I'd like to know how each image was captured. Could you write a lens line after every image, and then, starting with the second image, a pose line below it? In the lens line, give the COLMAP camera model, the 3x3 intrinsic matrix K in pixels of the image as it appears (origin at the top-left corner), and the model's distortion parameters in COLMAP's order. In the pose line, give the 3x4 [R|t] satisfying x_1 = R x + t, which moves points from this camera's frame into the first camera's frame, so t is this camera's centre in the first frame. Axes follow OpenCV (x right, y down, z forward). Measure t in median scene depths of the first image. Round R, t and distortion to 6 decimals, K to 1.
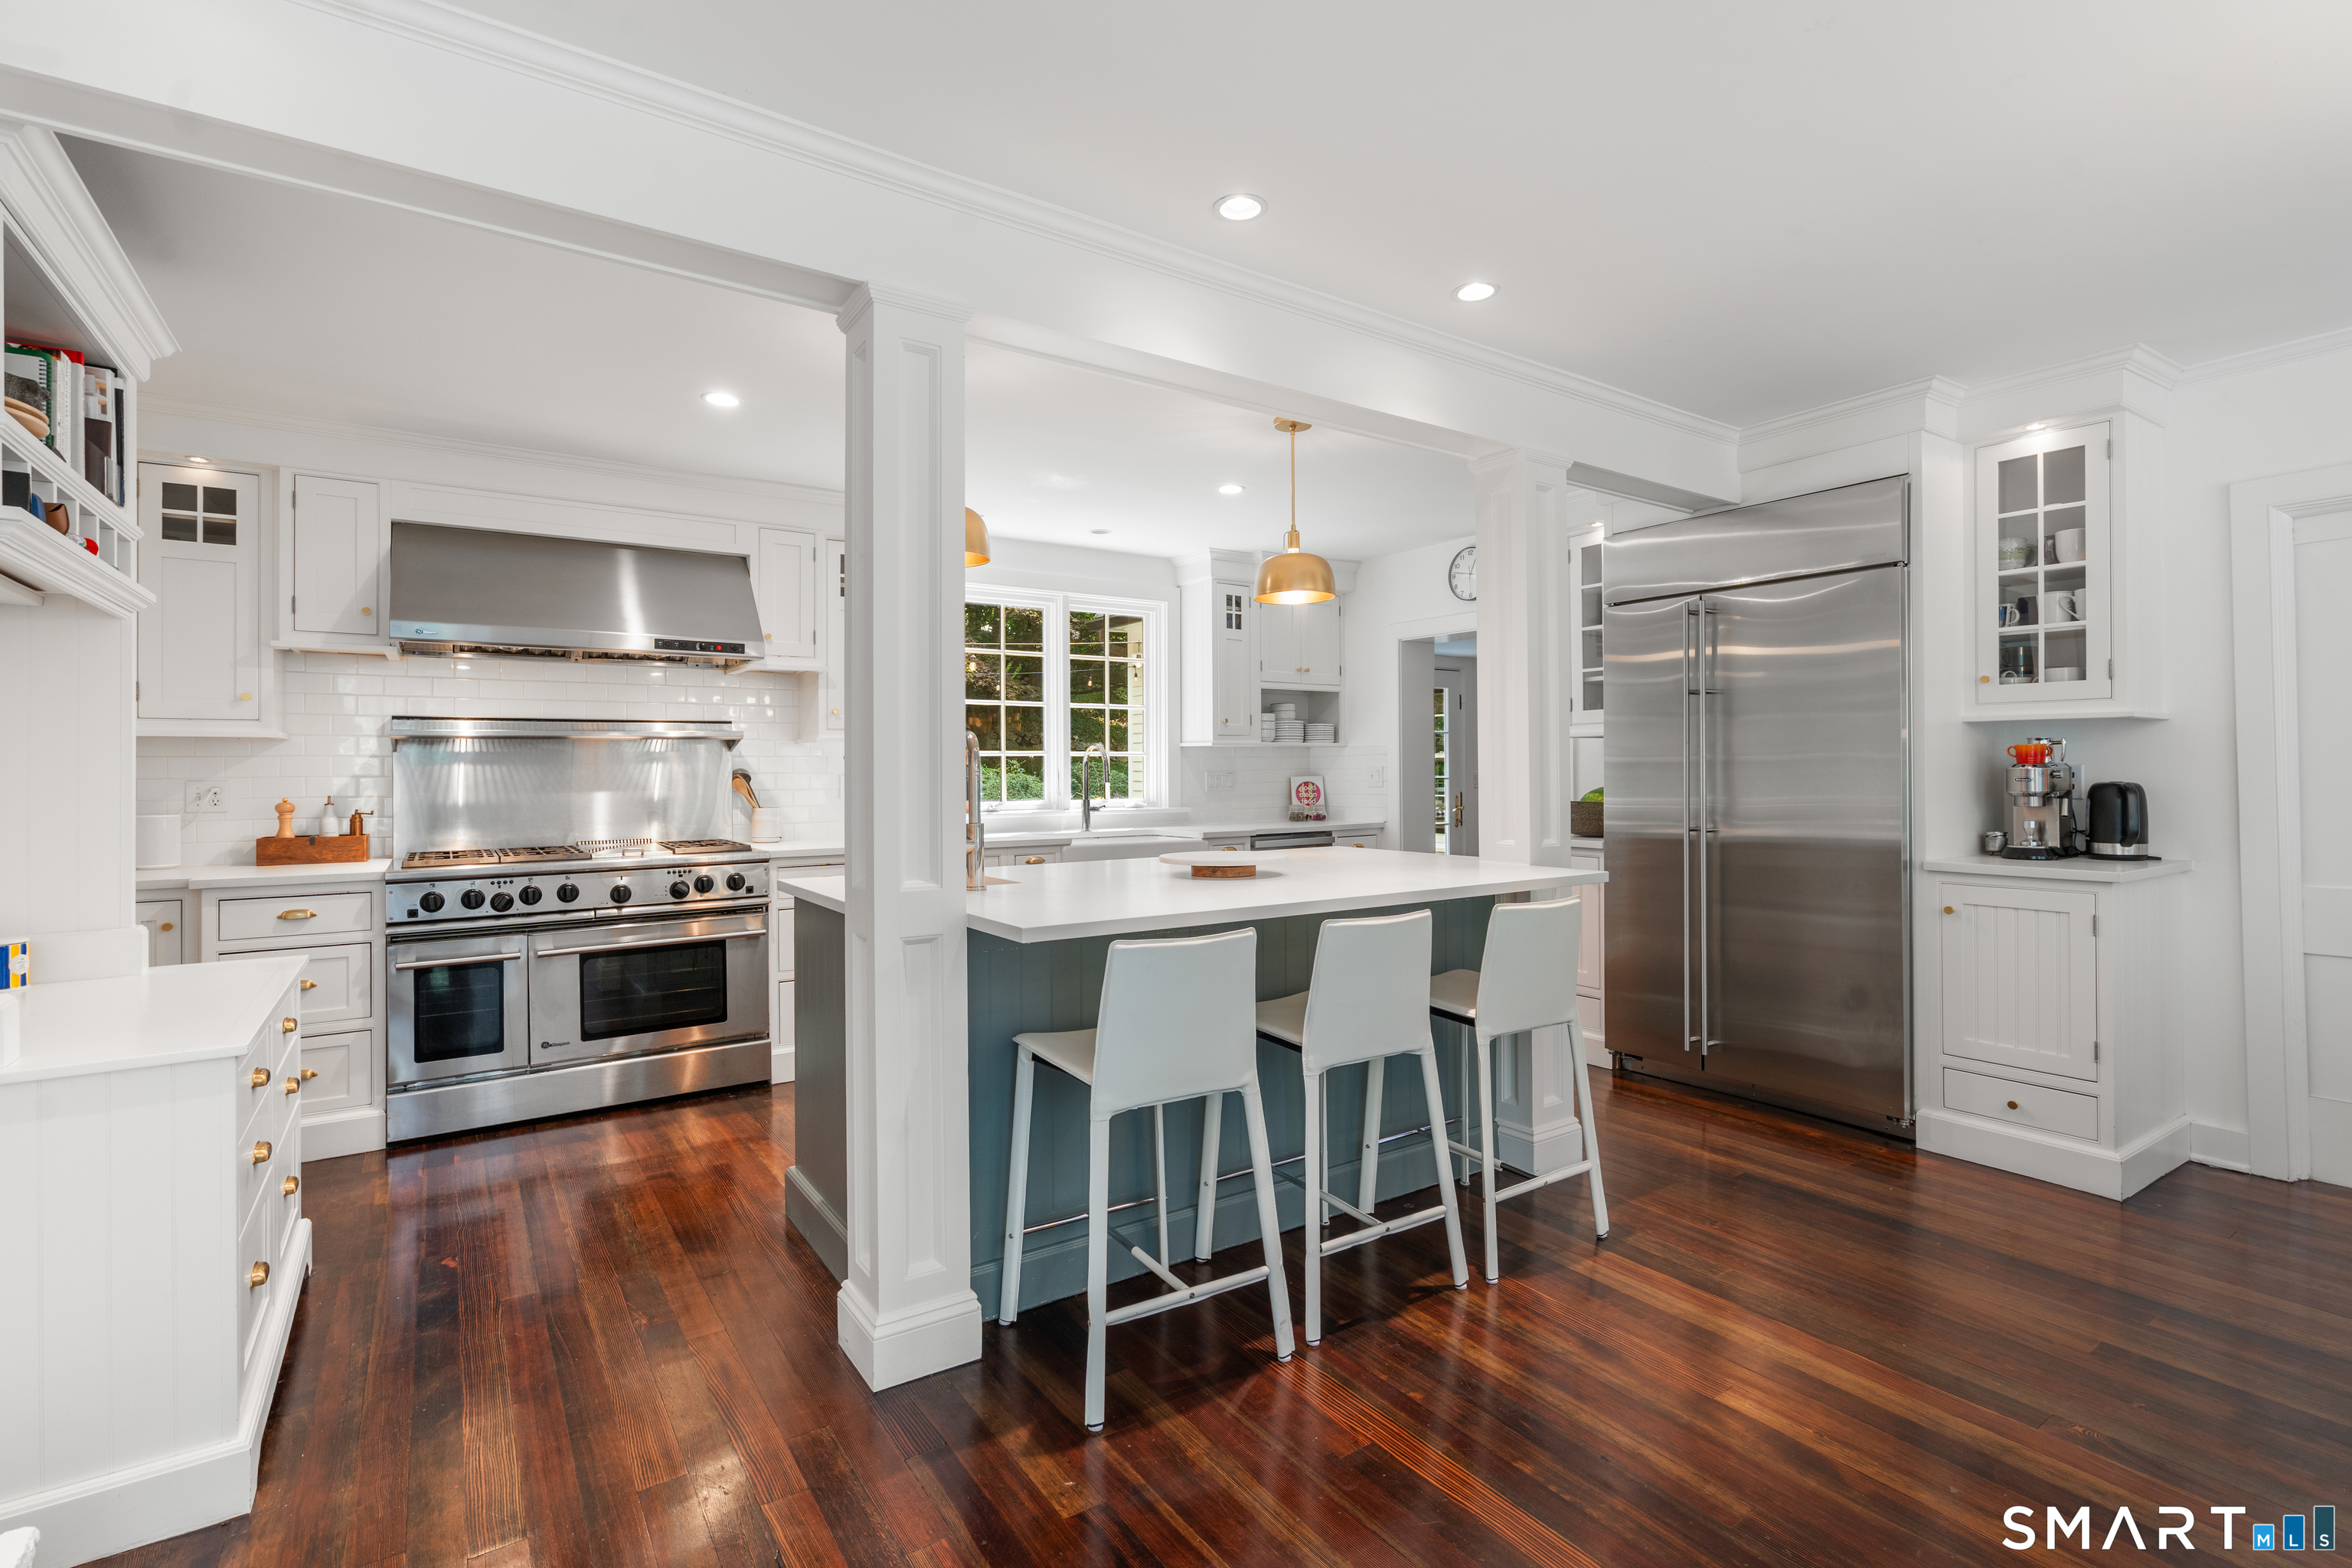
lens RADIAL K [[1091.3, 0, 1176.0], [0, 1091.3, 784.0], [0, 0, 1]] dist [-0.000212, -0.000224]
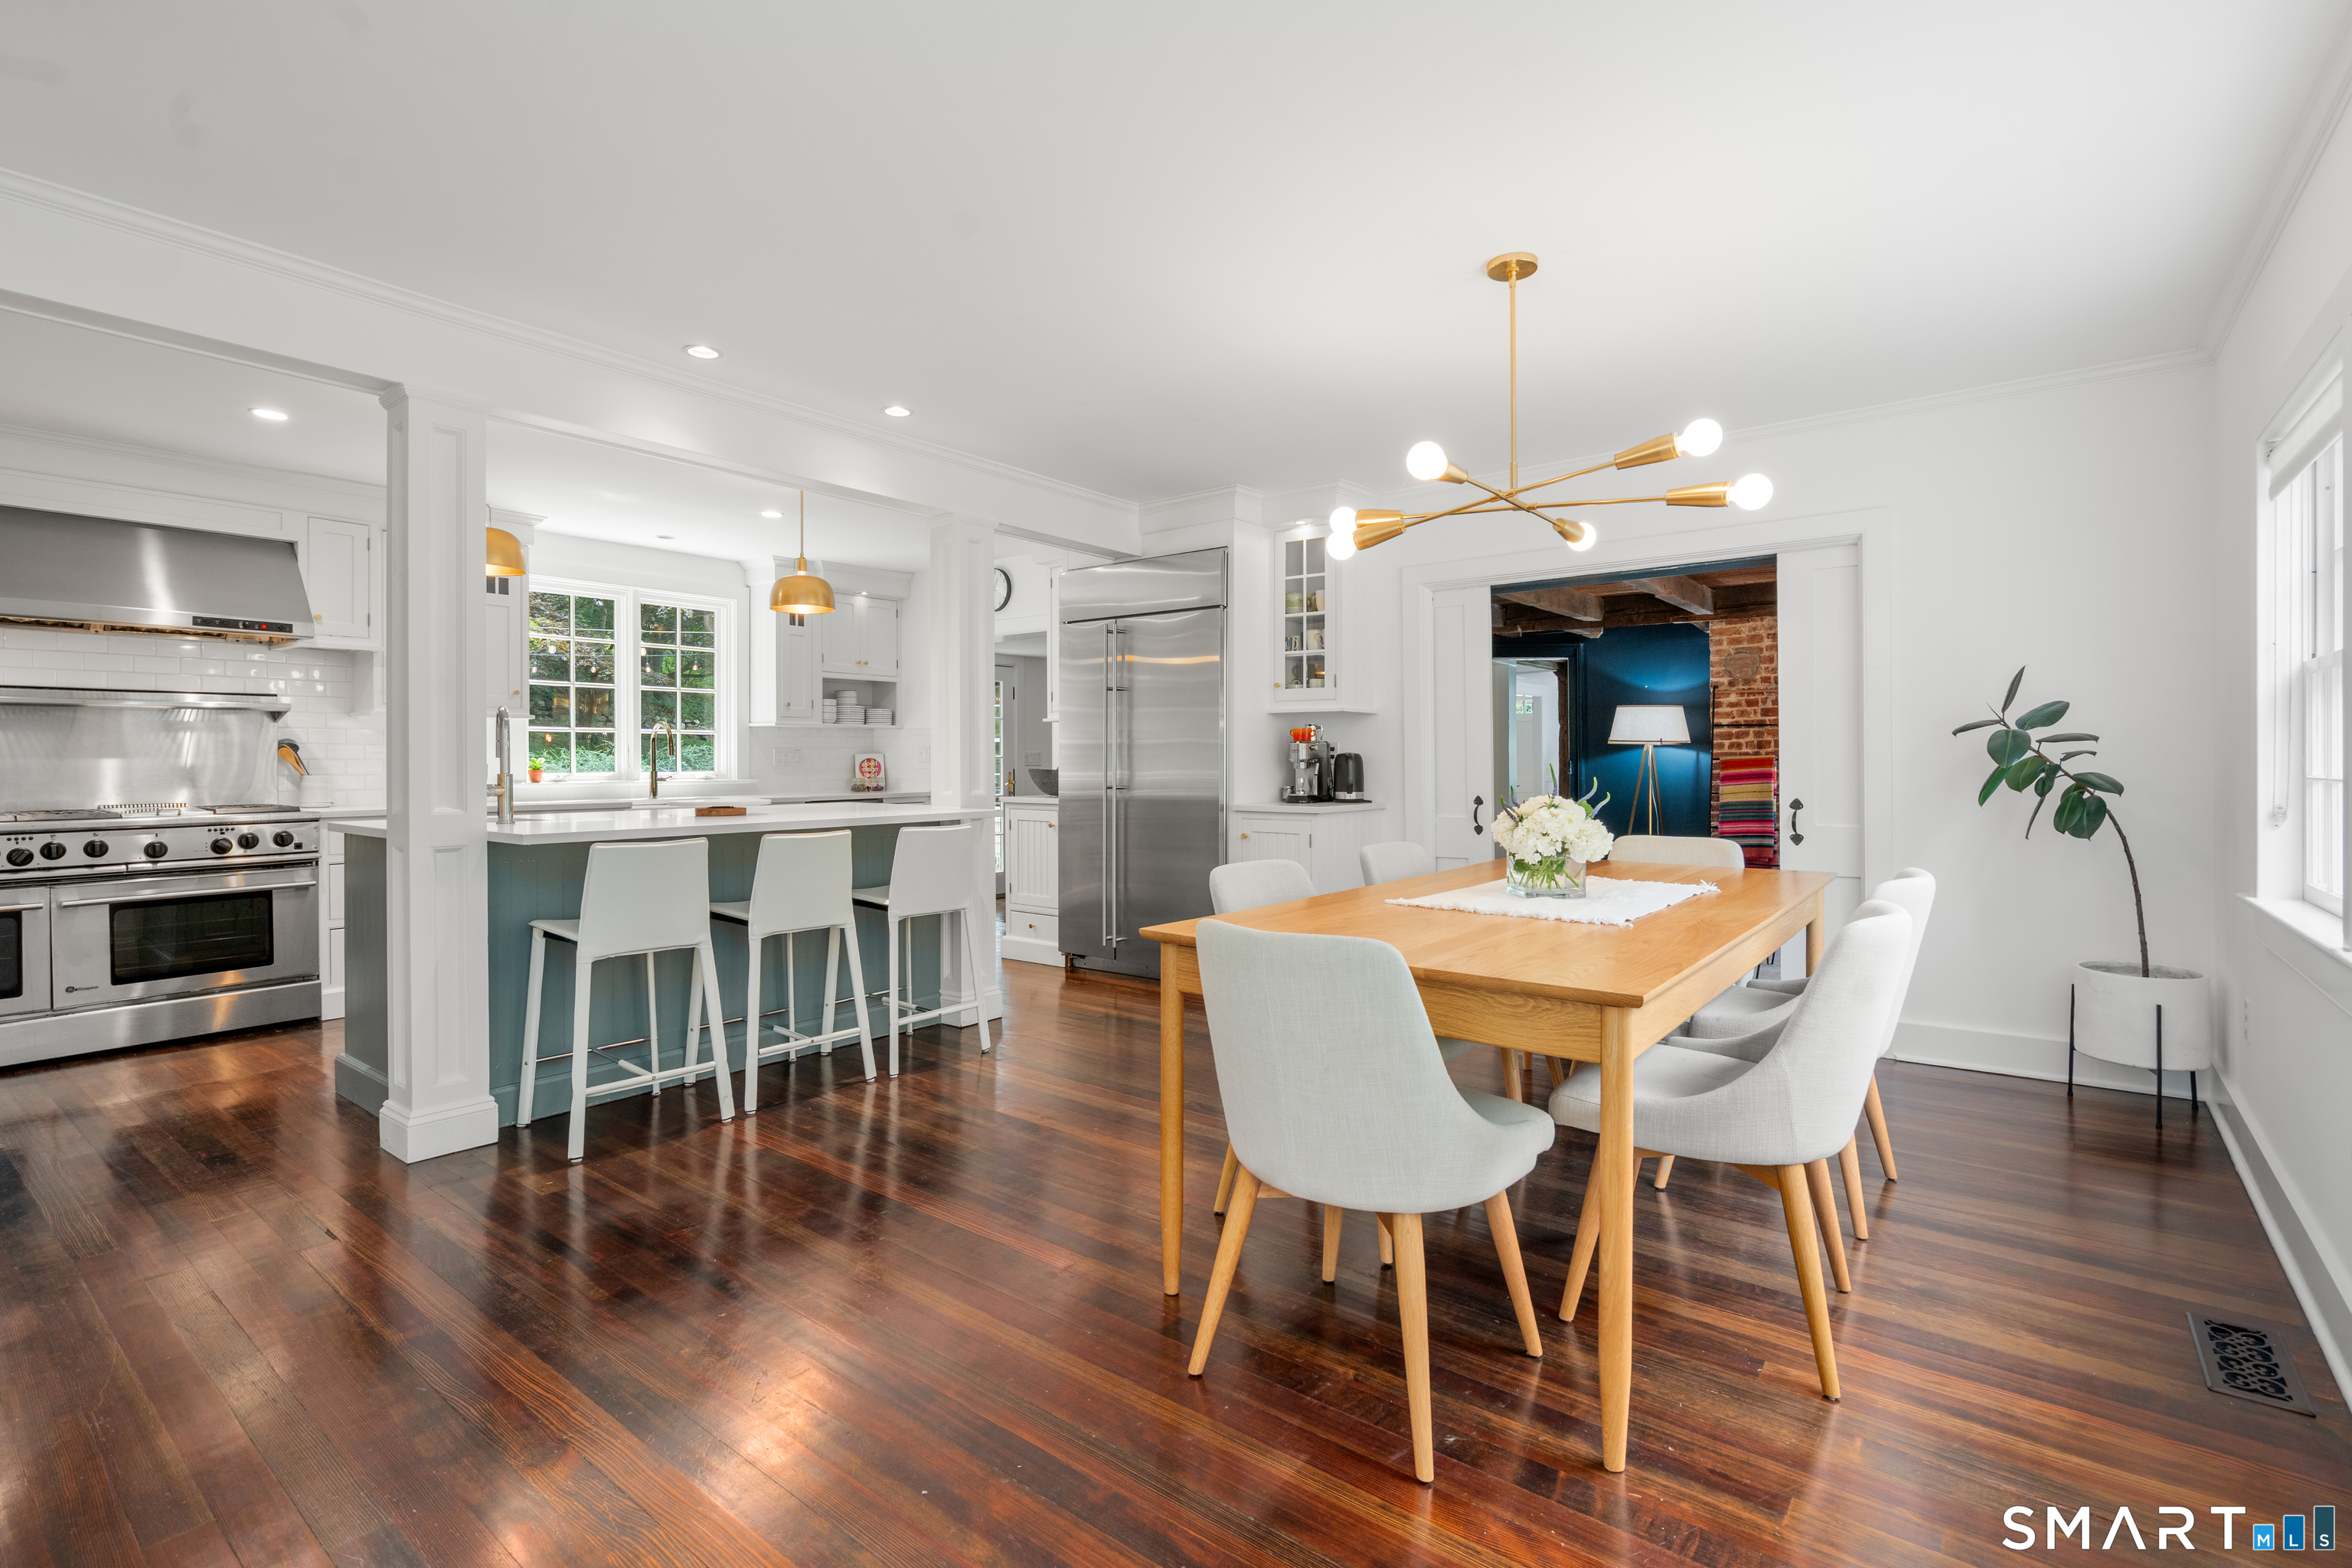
lens RADIAL K [[1077.6, 0, 1164.0], [0, 1077.6, 773.2], [0, 0, 1]] dist [0.009853, -0.000142]
pose [[0.953499, 0.000475, 0.301395, 0.125366], [-0.000480, 1.000000, -0.000058, 0.023778], [-0.301395, -0.000090, 0.953499, -0.340830]]
